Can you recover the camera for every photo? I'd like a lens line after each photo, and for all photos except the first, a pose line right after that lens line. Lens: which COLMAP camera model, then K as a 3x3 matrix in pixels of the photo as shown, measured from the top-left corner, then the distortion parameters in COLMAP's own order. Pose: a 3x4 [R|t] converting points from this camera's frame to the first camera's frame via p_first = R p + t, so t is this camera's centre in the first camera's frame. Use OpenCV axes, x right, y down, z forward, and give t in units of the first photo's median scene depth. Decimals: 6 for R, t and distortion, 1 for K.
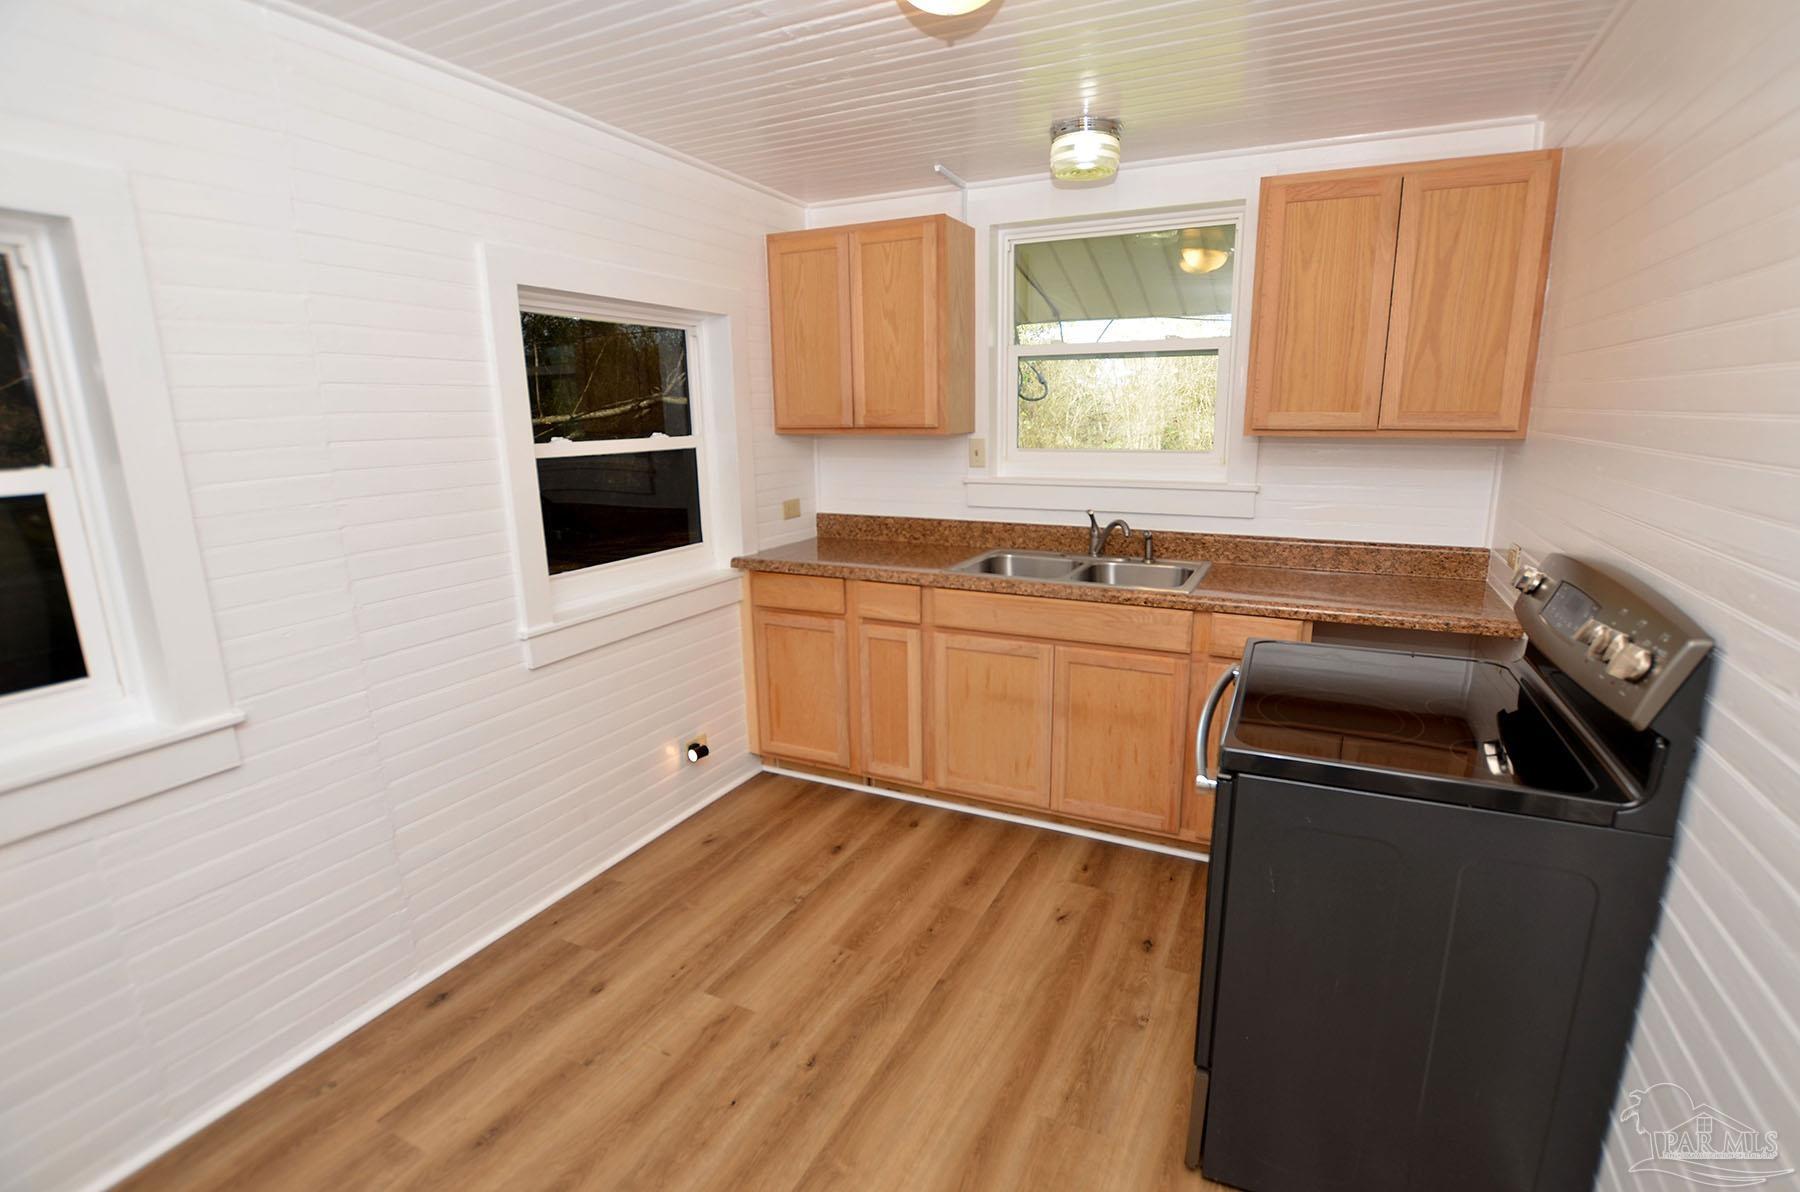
lens RADIAL K [[829.9, 0, 926.6], [0, 829.9, 599.3], [0, 0, 1]] dist [-0.027288, 0.000012]
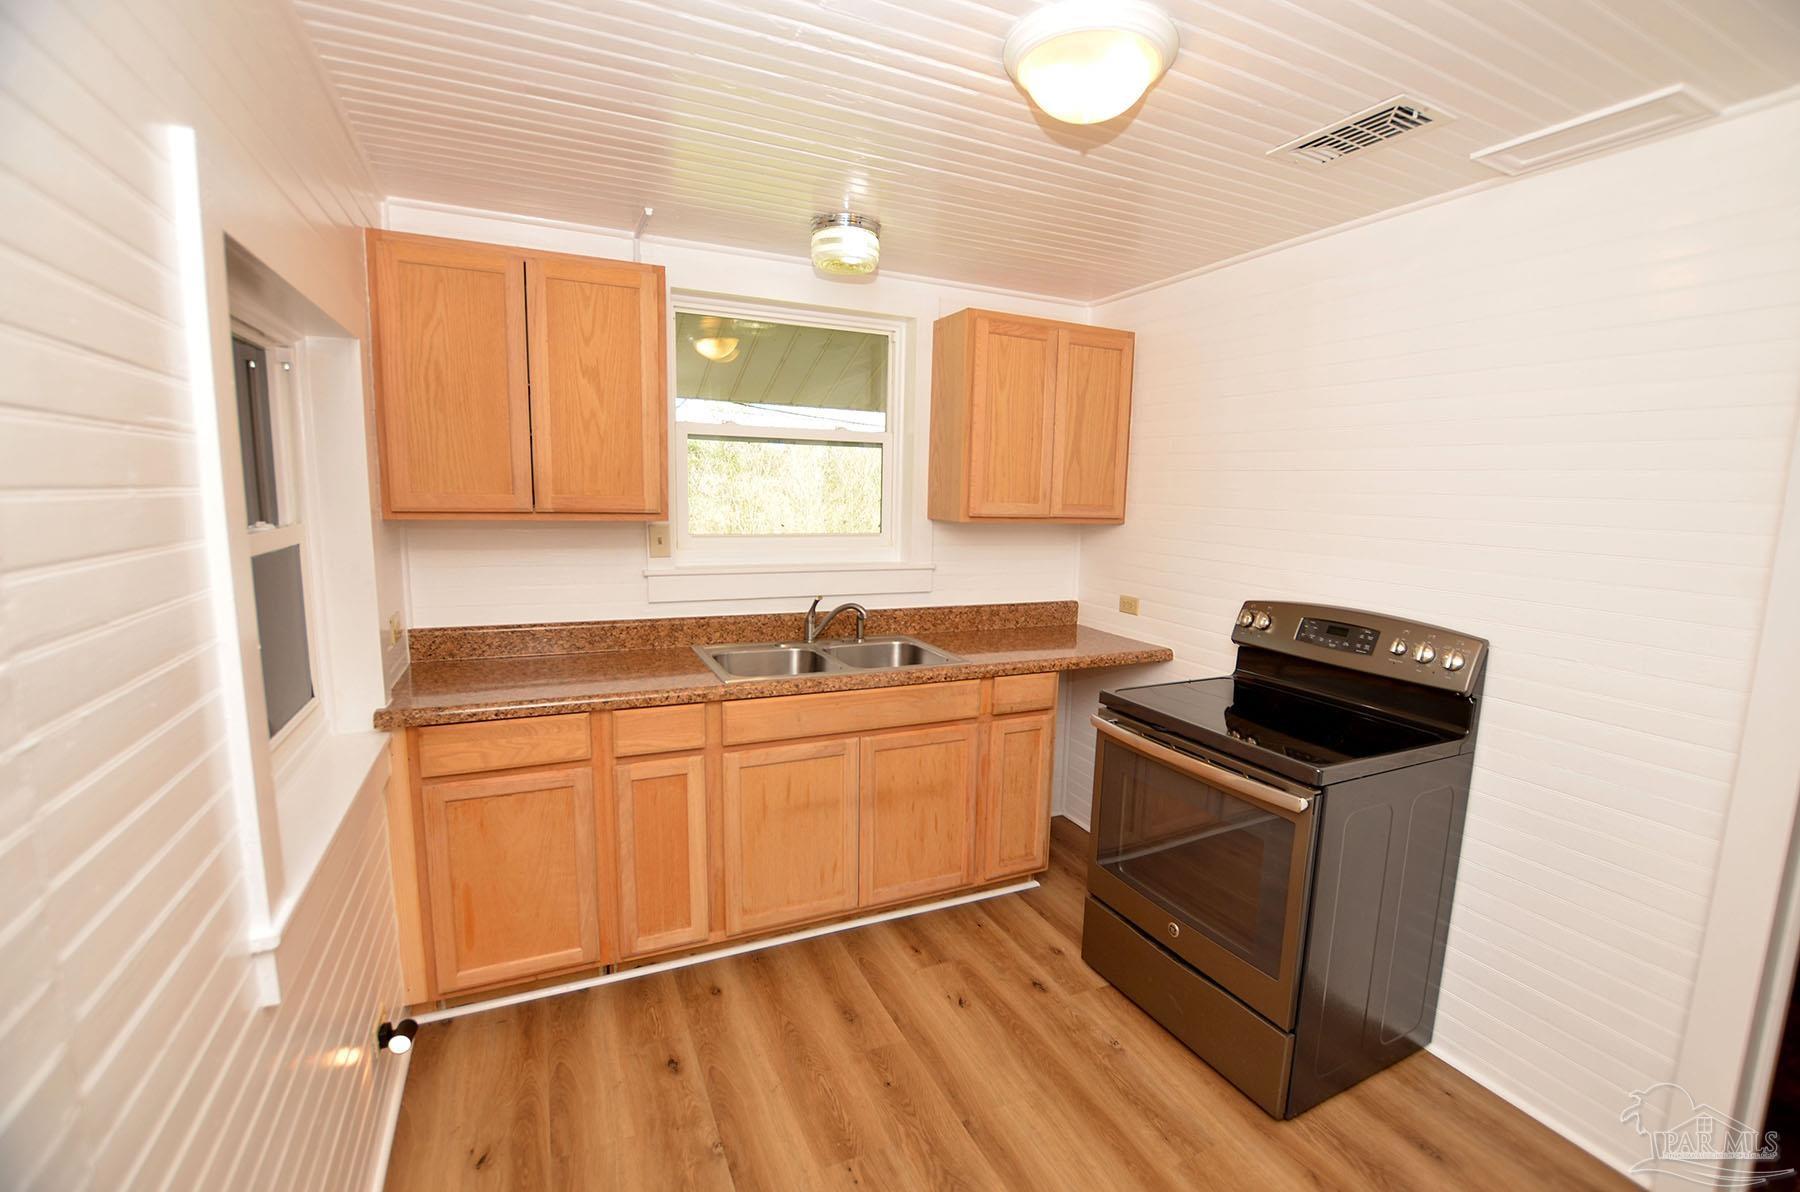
lens RADIAL K [[787.9, 0, 908.4], [0, 787.9, 603.1], [0, 0, 1]] dist [-0.029484, 0.000226]
pose [[0.634162, -0.084786, 0.768538, -0.505096], [0.140482, 0.990061, -0.006695, -0.085651], [-0.760331, 0.112211, 0.639770, 0.348740]]
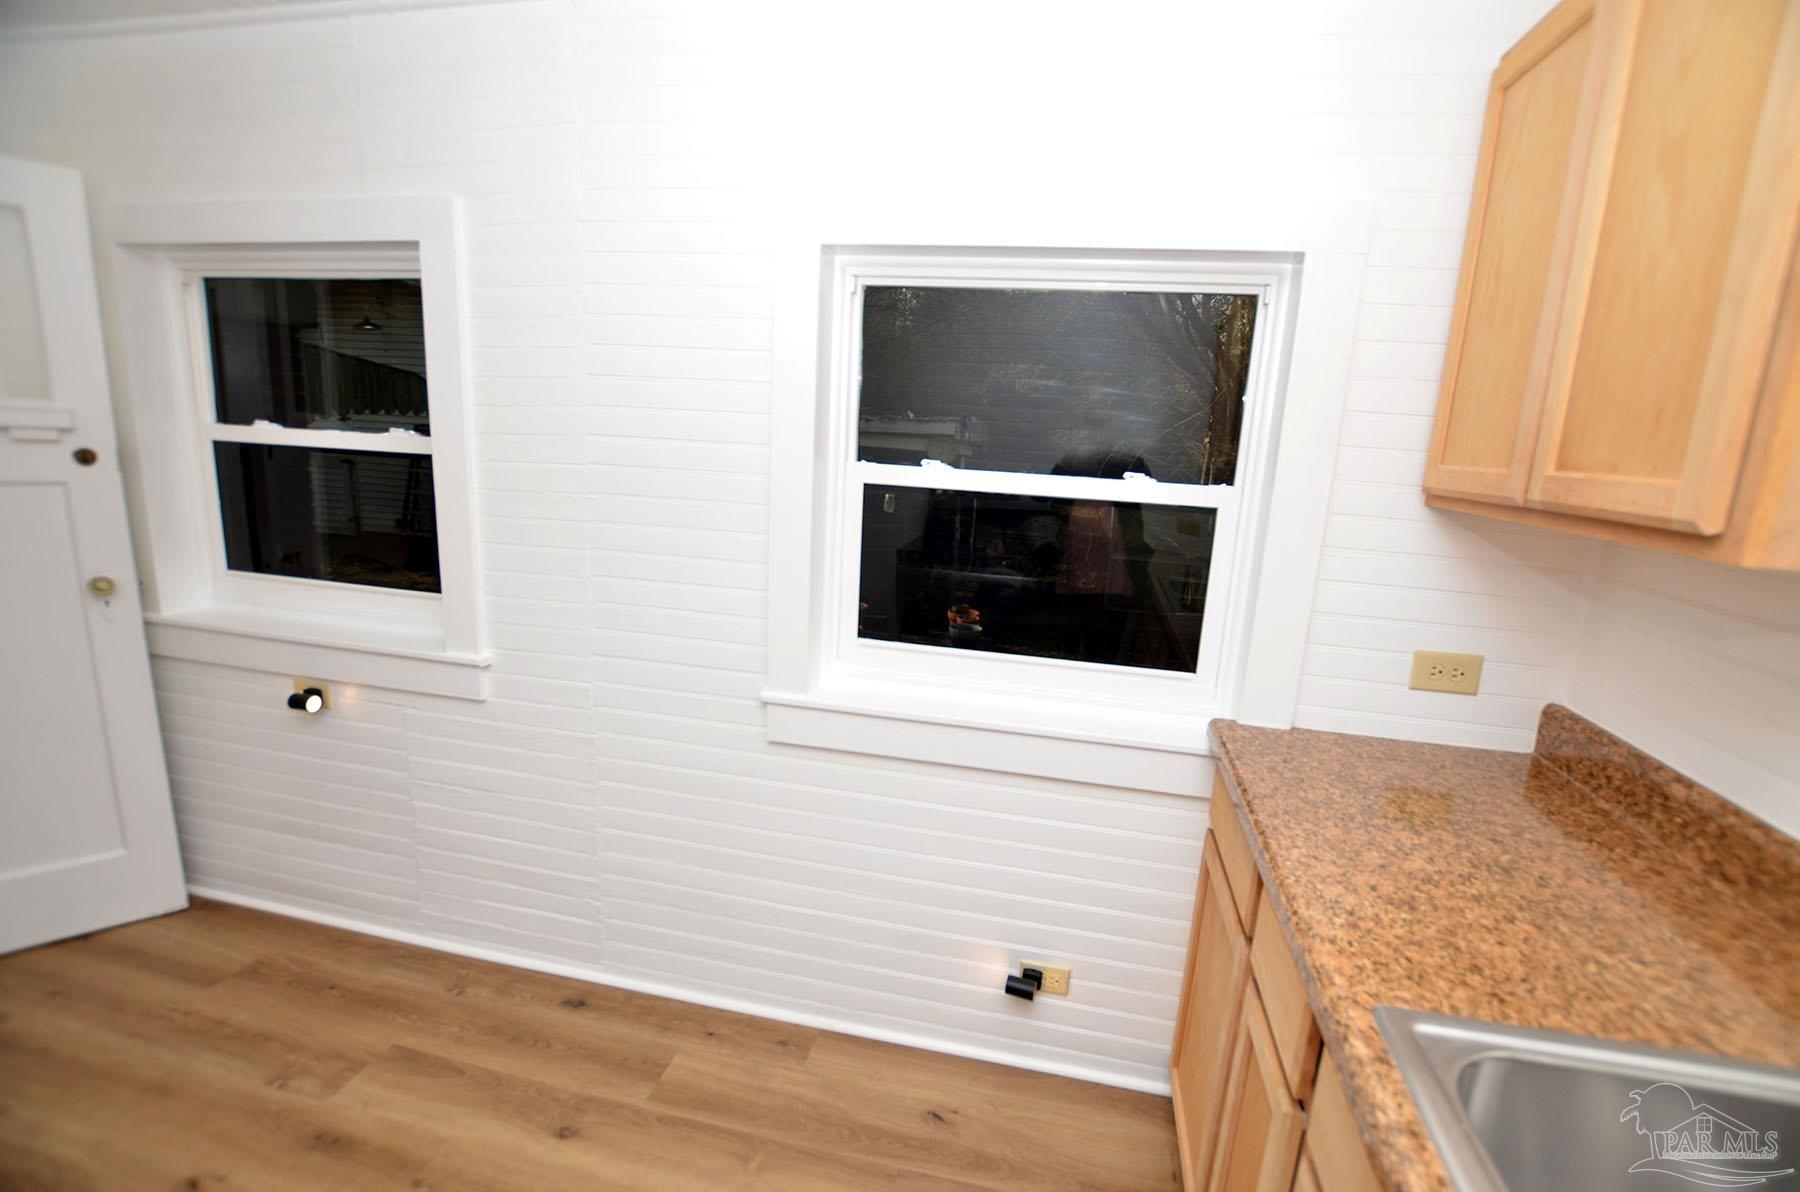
lens RADIAL K [[787.9, 0, 908.4], [0, 787.9, 603.1], [0, 0, 1]] dist [-0.029484, 0.000226]
pose [[0.240106, 0.222502, -0.944903, 0.212905], [-0.271785, 0.949858, 0.154606, -0.170935], [0.931924, 0.219689, 0.288540, 0.775449]]
